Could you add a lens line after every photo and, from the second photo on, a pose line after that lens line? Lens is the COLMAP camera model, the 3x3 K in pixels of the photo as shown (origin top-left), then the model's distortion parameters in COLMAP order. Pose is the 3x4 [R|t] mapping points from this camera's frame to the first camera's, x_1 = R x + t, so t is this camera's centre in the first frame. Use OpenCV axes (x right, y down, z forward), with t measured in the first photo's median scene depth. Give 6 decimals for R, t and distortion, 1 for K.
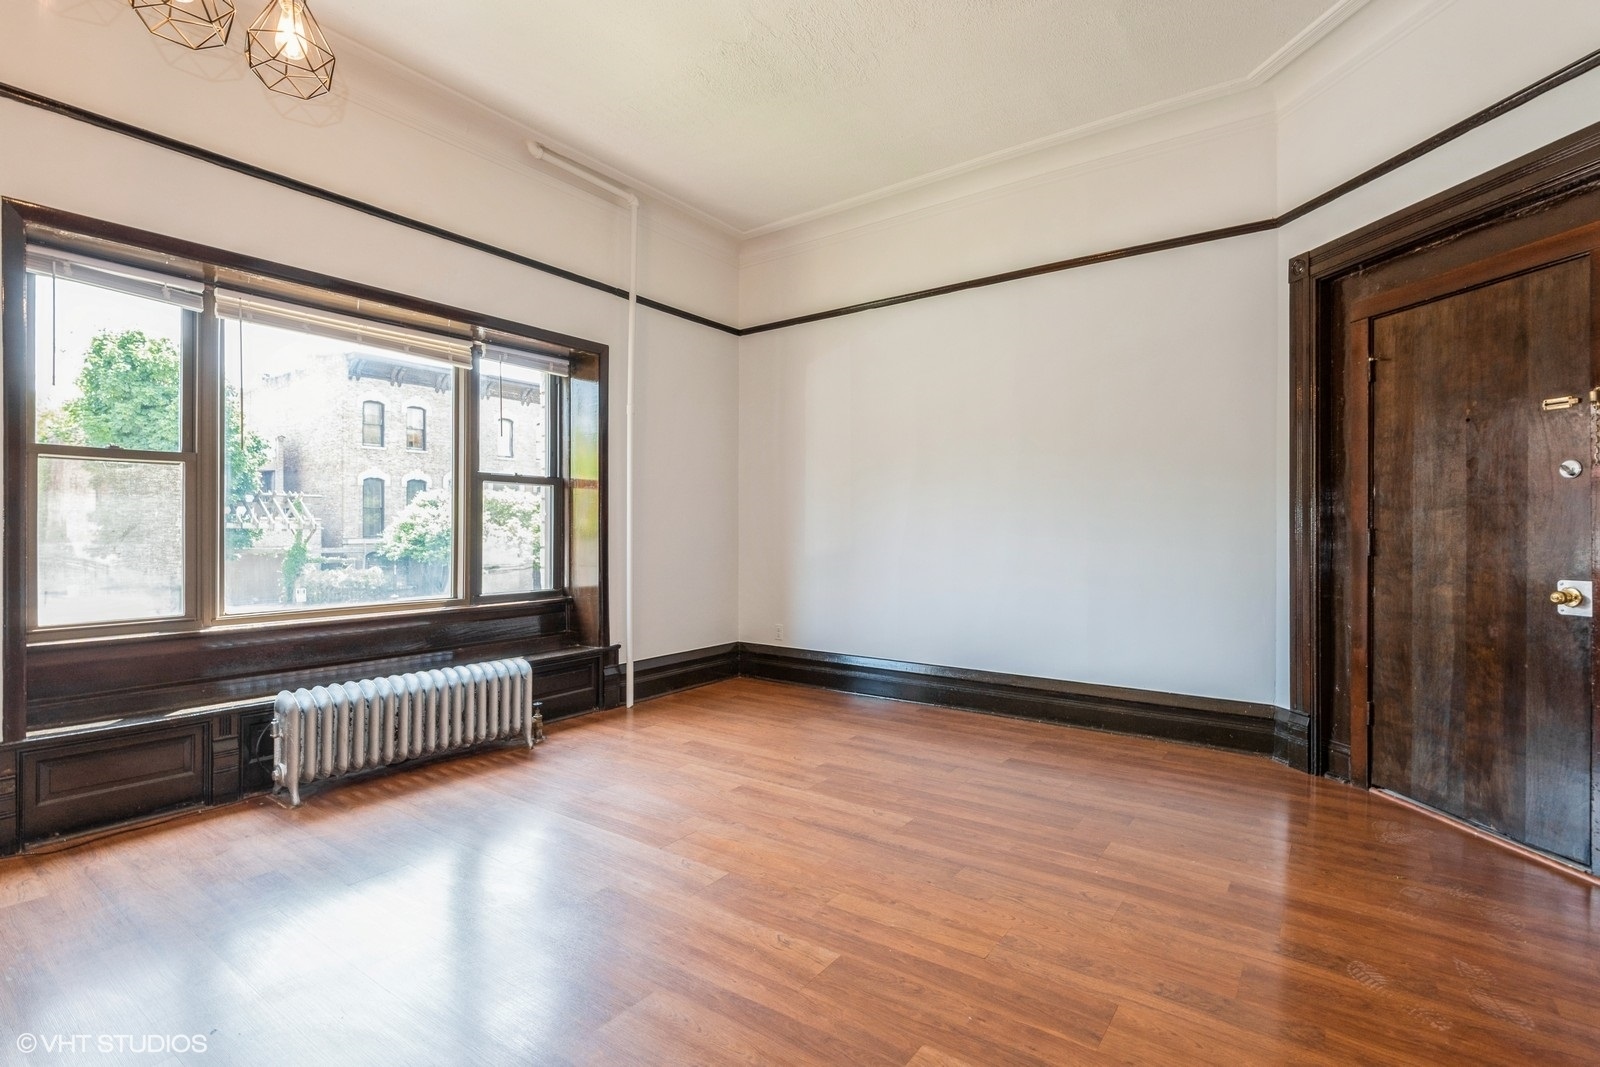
lens RADIAL K [[757.2, 0, 797.4], [0, 757.2, 529.7], [0, 0, 1]] dist [0.018333, -0.001742]
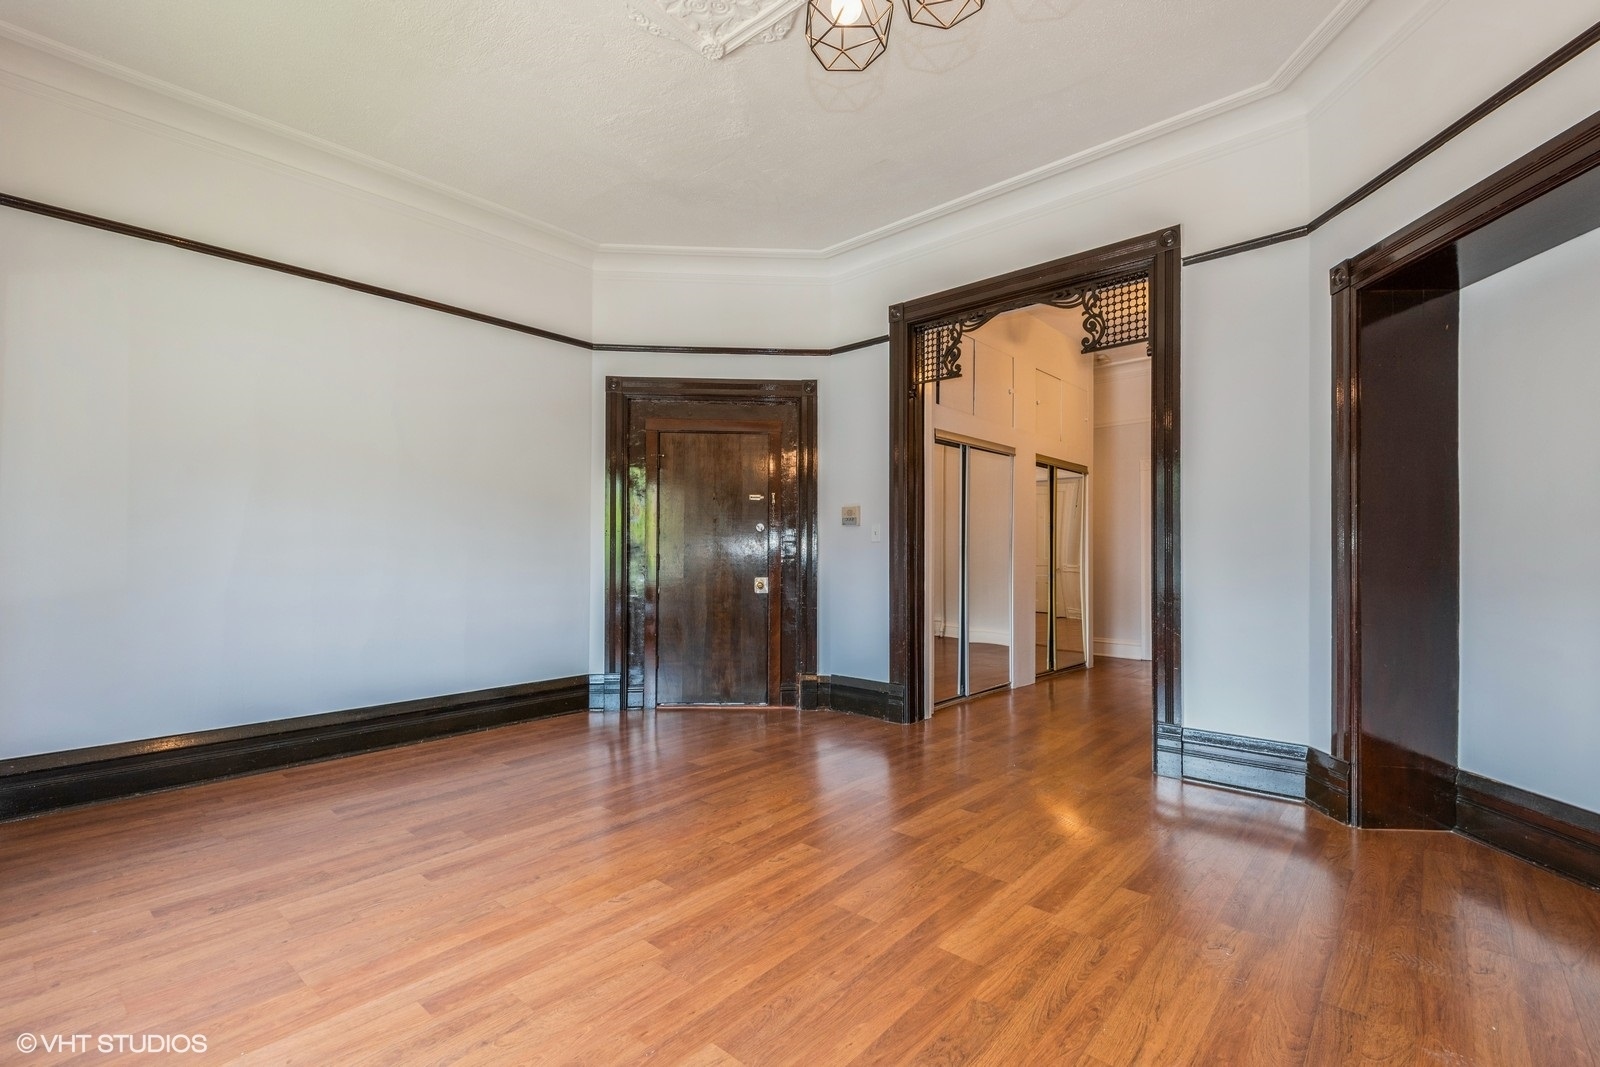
lens RADIAL K [[725.5, 0, 809.4], [0, 725.5, 549.3], [0, 0, 1]] dist [0.025765, -0.006439]
pose [[0.072620, 0.003613, 0.997353, -0.745245], [-0.001540, 0.999993, -0.003510, -0.005497], [-0.997358, -0.001281, 0.072625, 0.482575]]
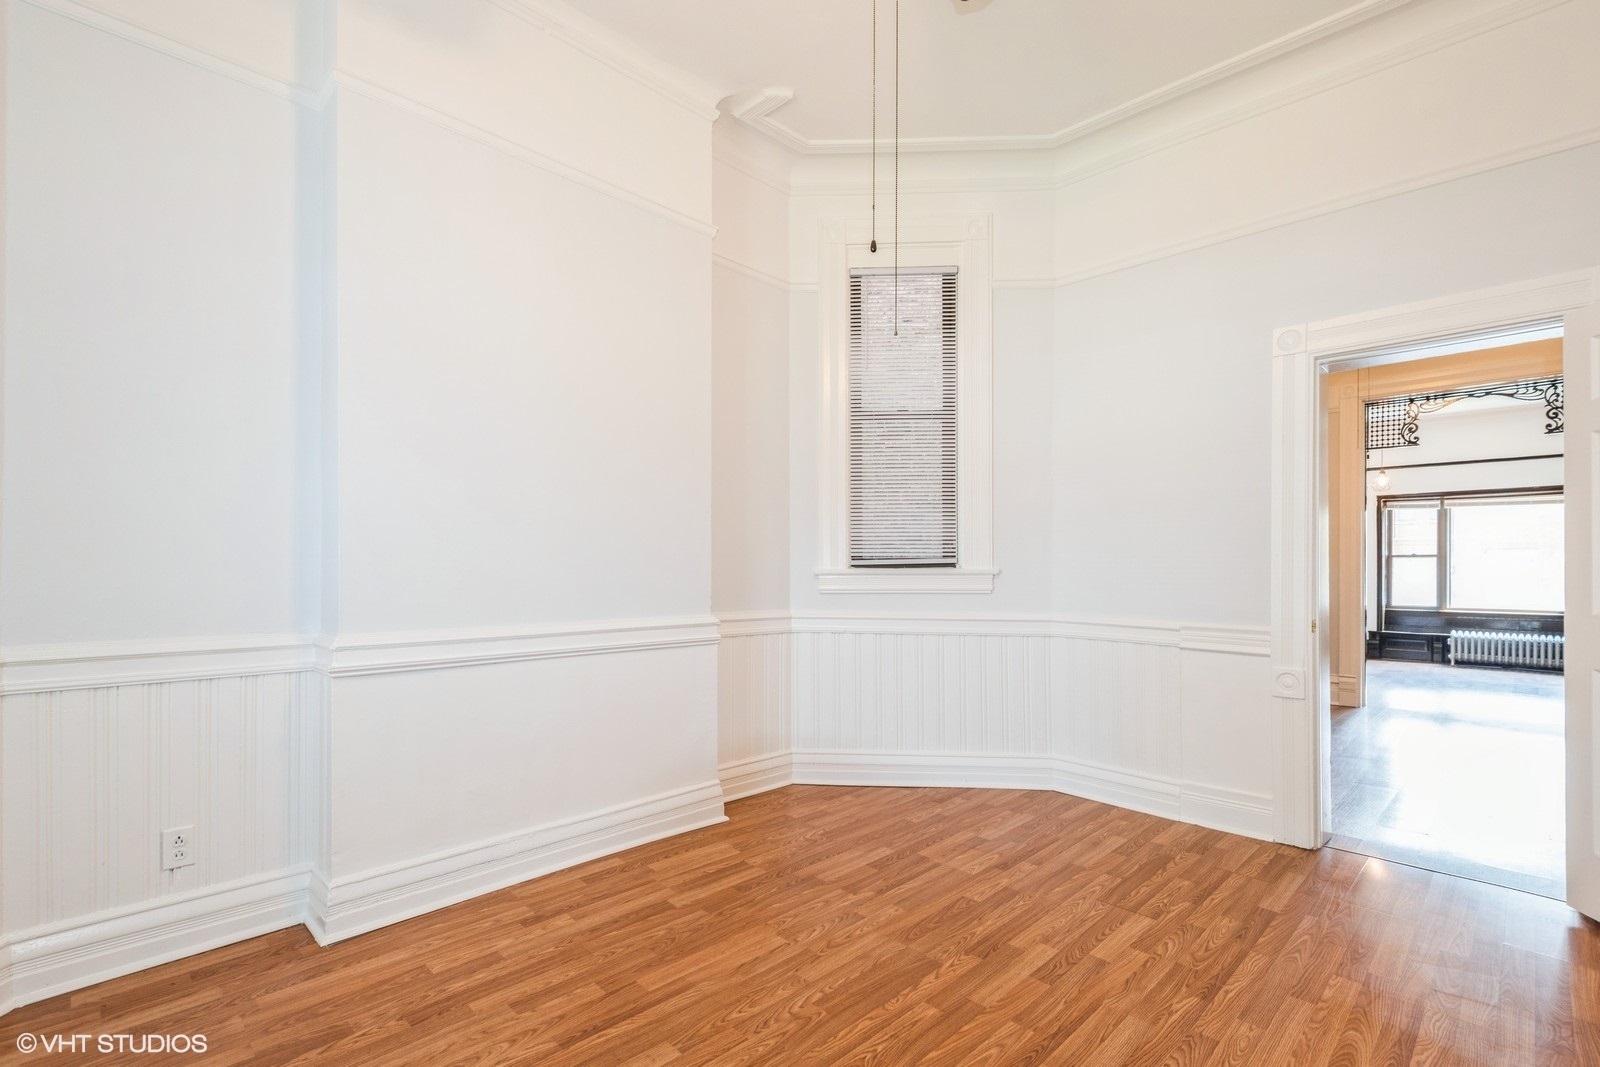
lens RADIAL K [[725.5, 0, 821.4], [0, 725.5, 560.9], [0, 0, 1]] dist [0.025765, -0.006439]
pose [[-0.145751, -0.016633, -0.989182, 2.312981], [-0.005834, 0.999856, -0.015953, -0.008313], [0.989304, 0.003446, -0.145827, -0.955616]]
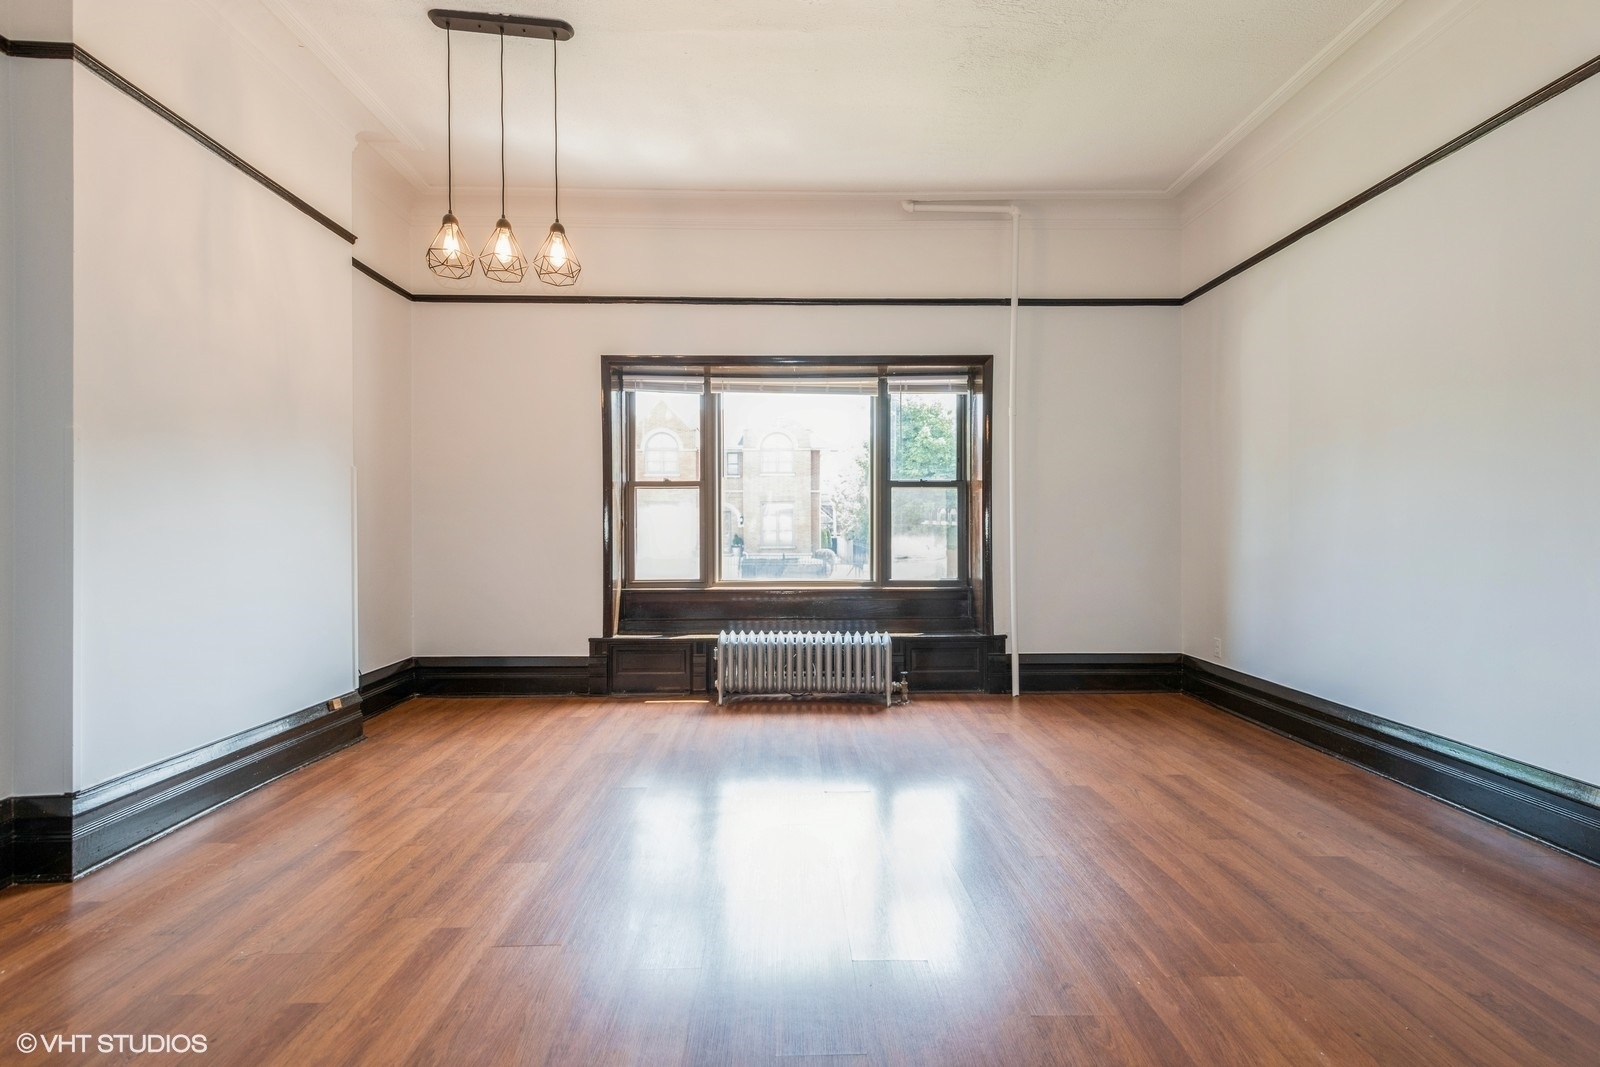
lens RADIAL K [[725.5, 0, 793.4], [0, 725.5, 525.6], [0, 0, 1]] dist [0.025765, -0.006439]
pose [[0.601311, -0.002888, -0.799010, 0.518548], [0.003757, 0.999993, -0.000788, -0.001765], [0.799006, -0.002528, 0.601317, 0.198192]]
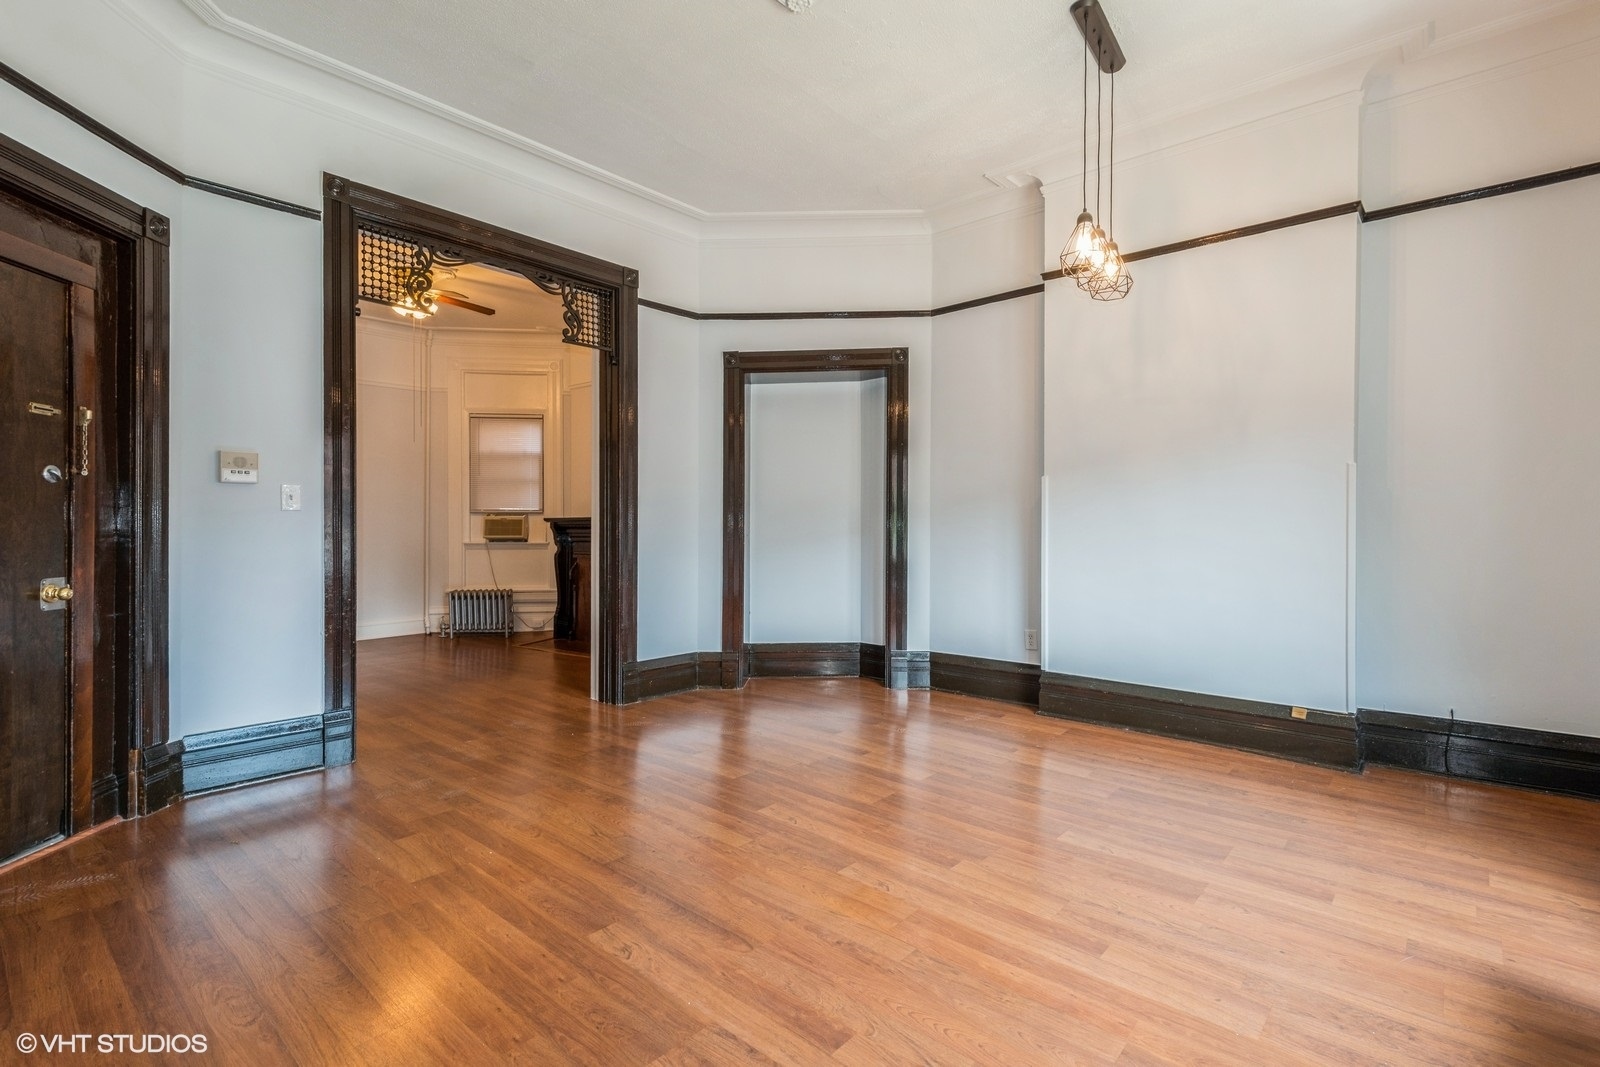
lens RADIAL K [[725.5, 0, 798.5], [0, 725.5, 546.4], [0, 0, 1]] dist [0.025765, -0.006439]
pose [[-0.996020, -0.005213, 0.088974, -0.083859], [-0.003219, 0.999741, 0.022549, -0.002137], [-0.089069, 0.022172, -0.995779, 1.331058]]
